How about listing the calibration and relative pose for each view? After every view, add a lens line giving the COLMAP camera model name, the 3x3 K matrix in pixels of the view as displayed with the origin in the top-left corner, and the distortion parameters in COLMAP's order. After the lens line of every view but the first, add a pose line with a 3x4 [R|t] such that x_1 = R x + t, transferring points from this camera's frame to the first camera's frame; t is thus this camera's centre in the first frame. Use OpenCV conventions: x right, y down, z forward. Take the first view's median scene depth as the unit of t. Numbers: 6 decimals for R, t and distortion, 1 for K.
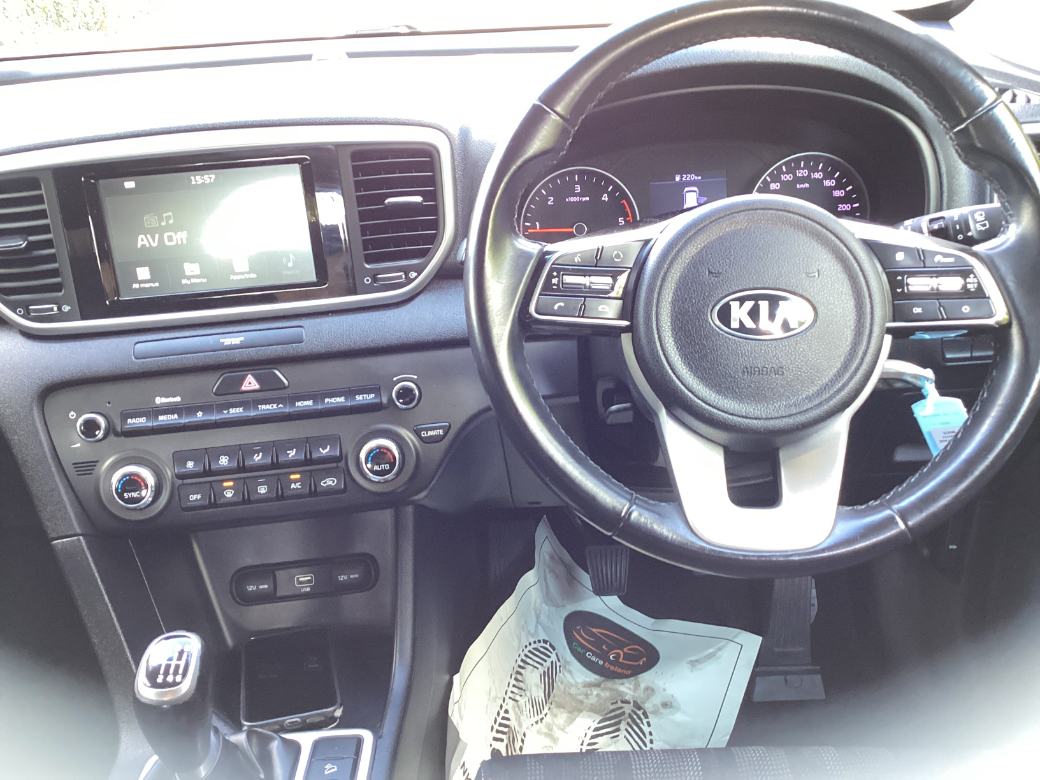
lens RADIAL K [[940.6, 0, 520.0], [0, 940.6, 390.0], [0, 0, 1]] dist [0.110665, -0.187482]
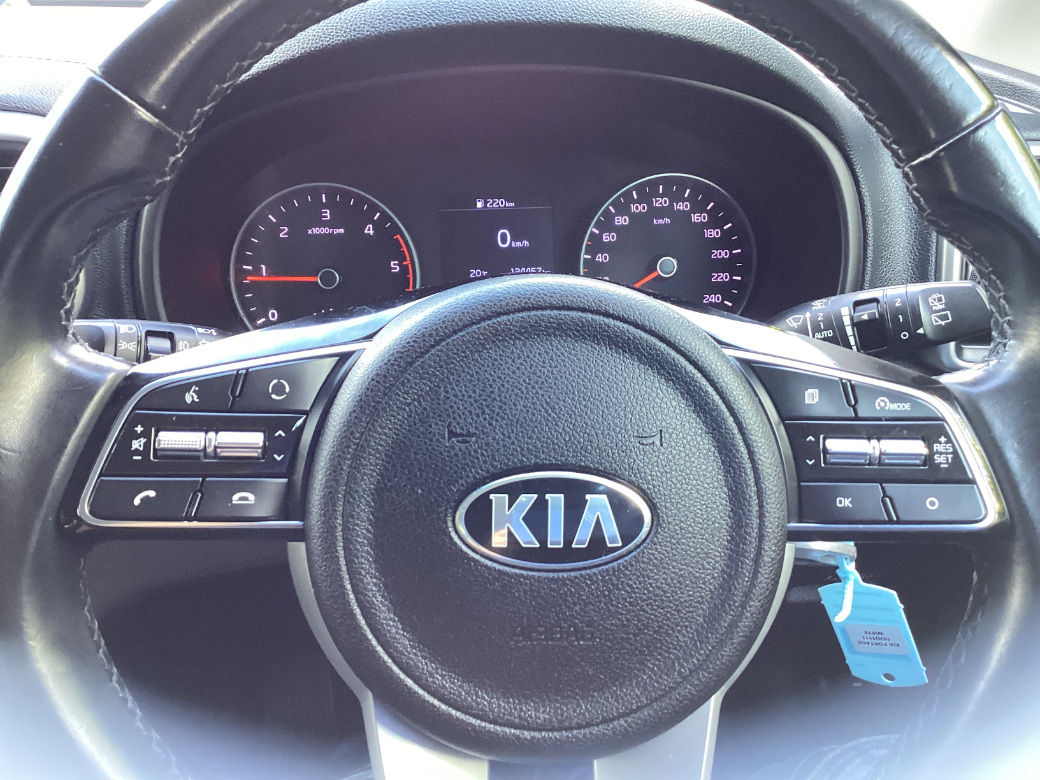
lens RADIAL K [[932.7, 0, 518.5], [0, 932.7, 388.2], [0, 0, 1]] dist [0.112709, -0.162185]
pose [[0.994314, 0.002704, 0.106450, 0.160937], [-0.004745, 0.999810, 0.018923, -0.138605], [-0.106379, -0.019321, 0.994138, 0.443371]]
